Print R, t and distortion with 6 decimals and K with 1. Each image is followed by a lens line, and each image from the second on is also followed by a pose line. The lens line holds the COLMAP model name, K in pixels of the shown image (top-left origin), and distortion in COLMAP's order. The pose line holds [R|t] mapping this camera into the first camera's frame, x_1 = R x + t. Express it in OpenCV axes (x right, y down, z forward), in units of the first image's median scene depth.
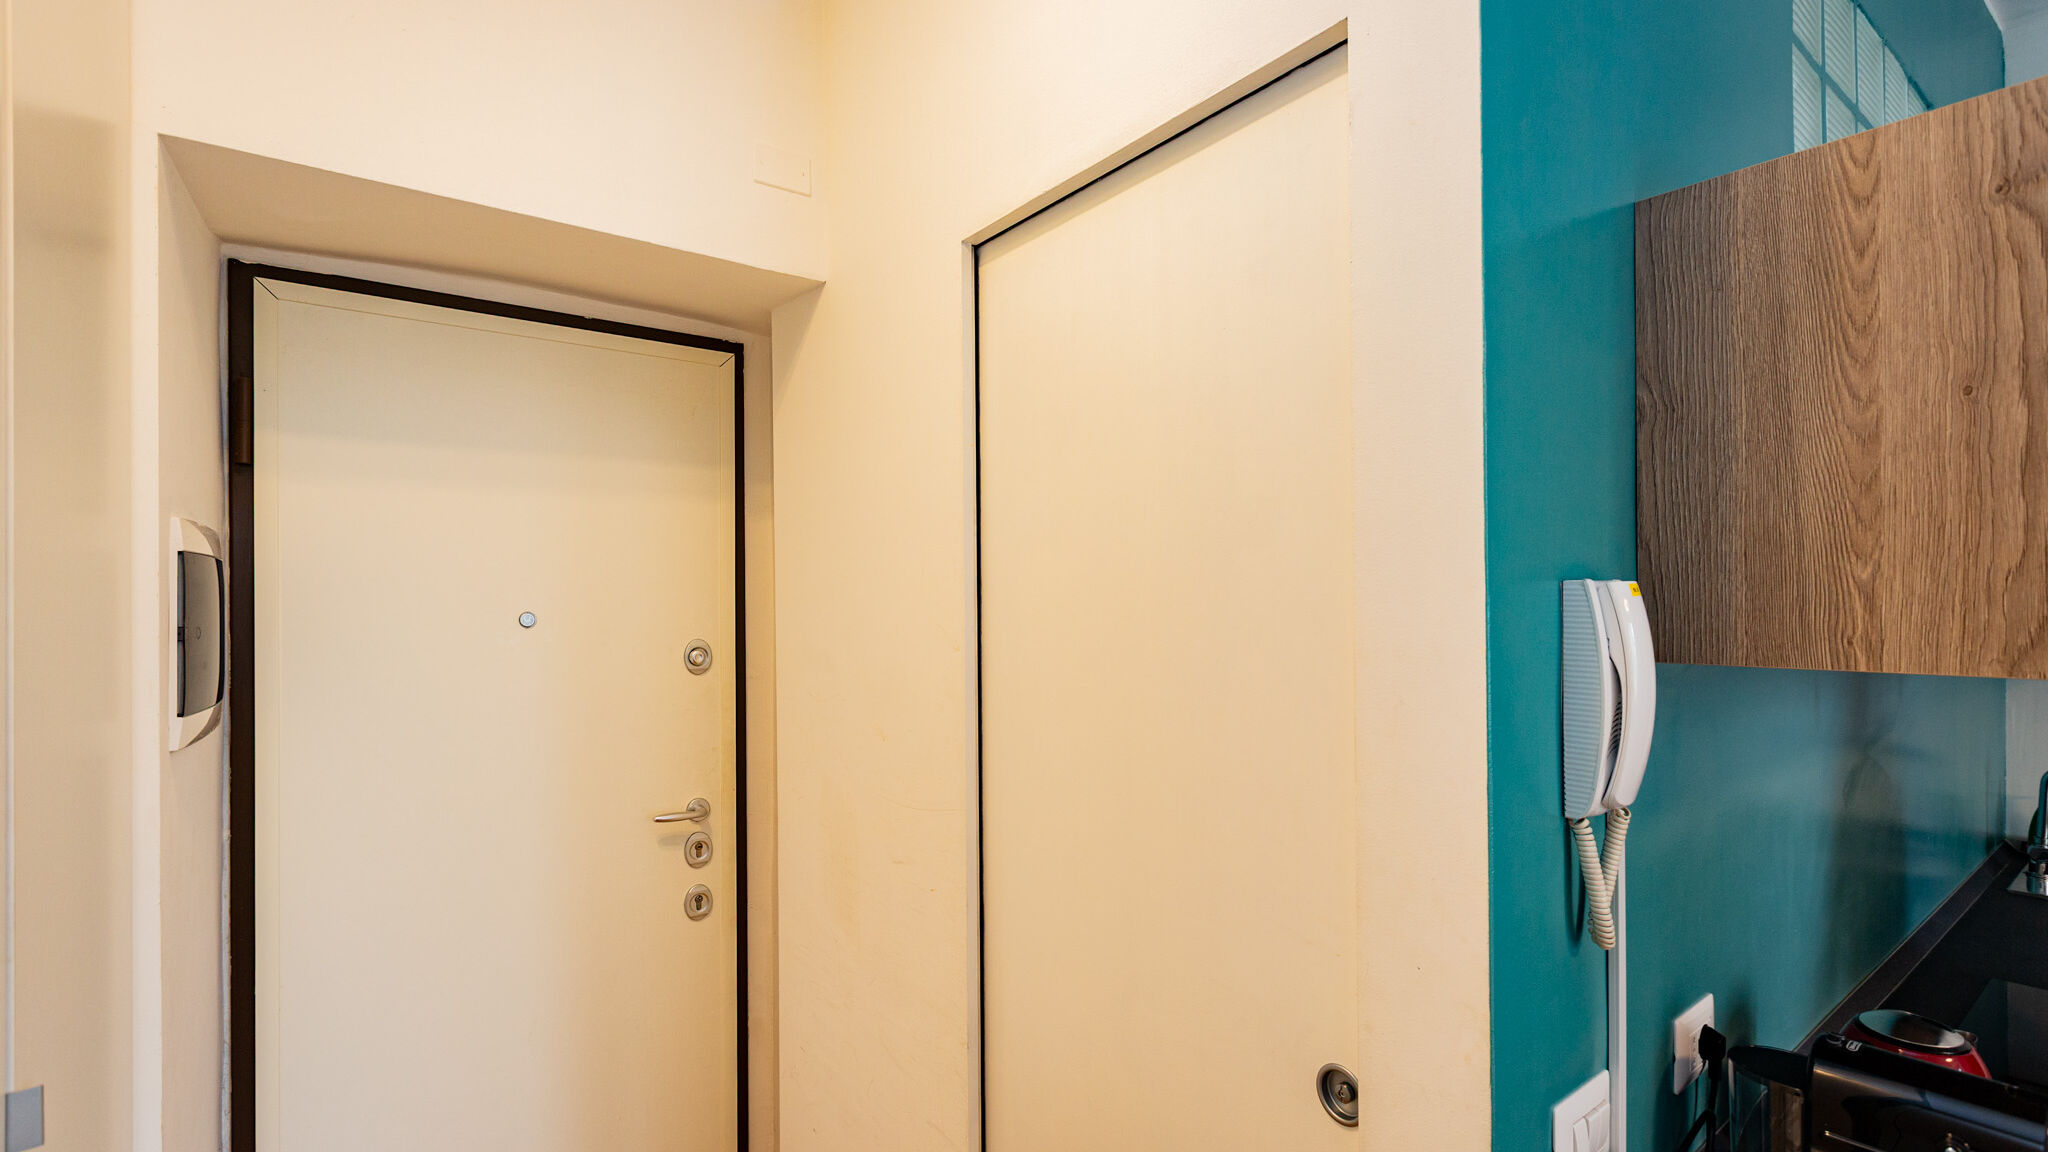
lens RADIAL K [[925.1, 0, 1035.0], [0, 925.1, 593.7], [0, 0, 1]] dist [0.010923, -0.003181]
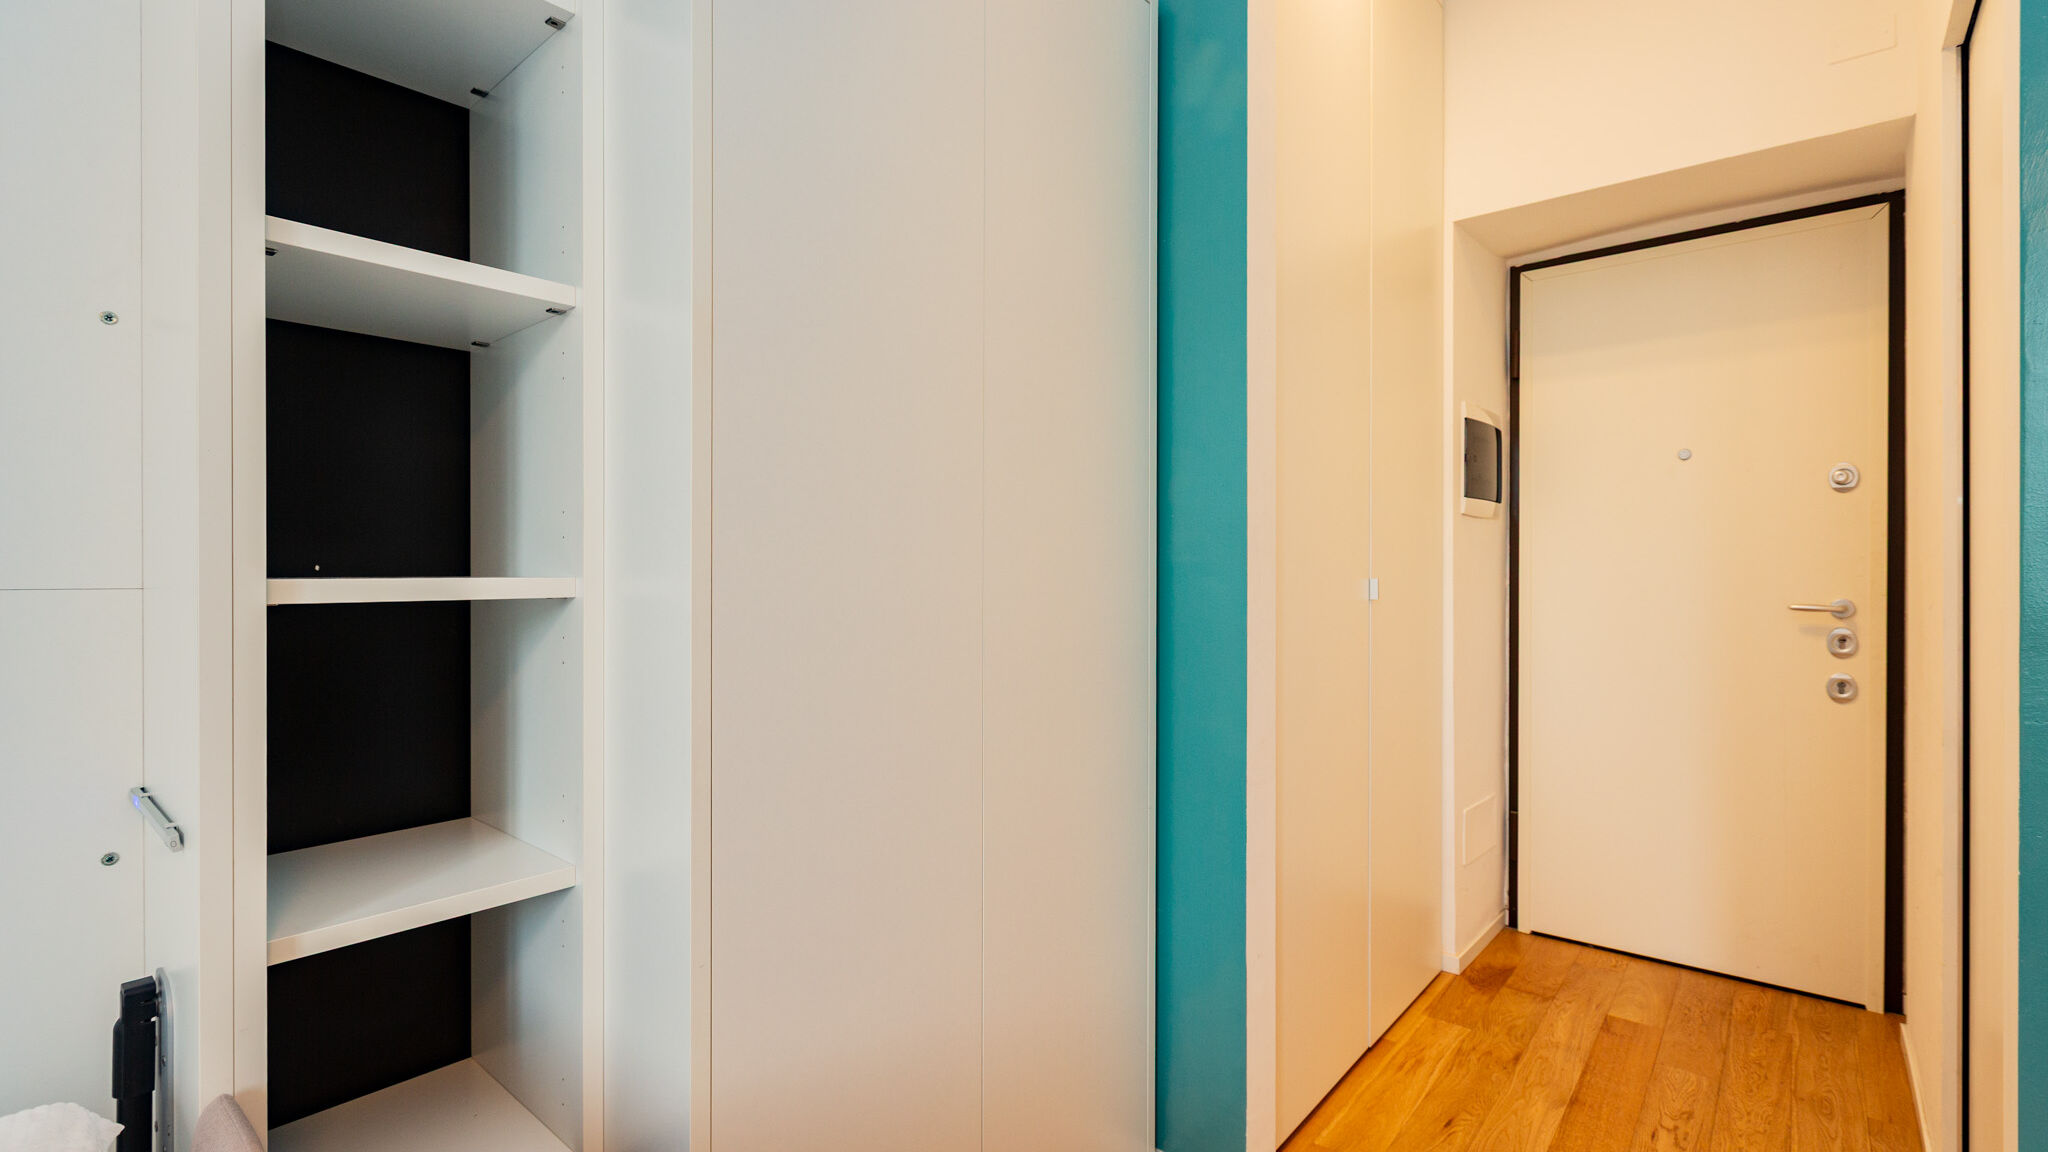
lens RADIAL K [[925.1, 0, 1029.6], [0, 925.1, 580.8], [0, 0, 1]] dist [0.010923, -0.003181]
pose [[0.226144, 0.009310, -0.974049, 0.559415], [0.005575, 0.999926, 0.010852, 0.183842], [0.974078, -0.007884, 0.226075, -0.266554]]
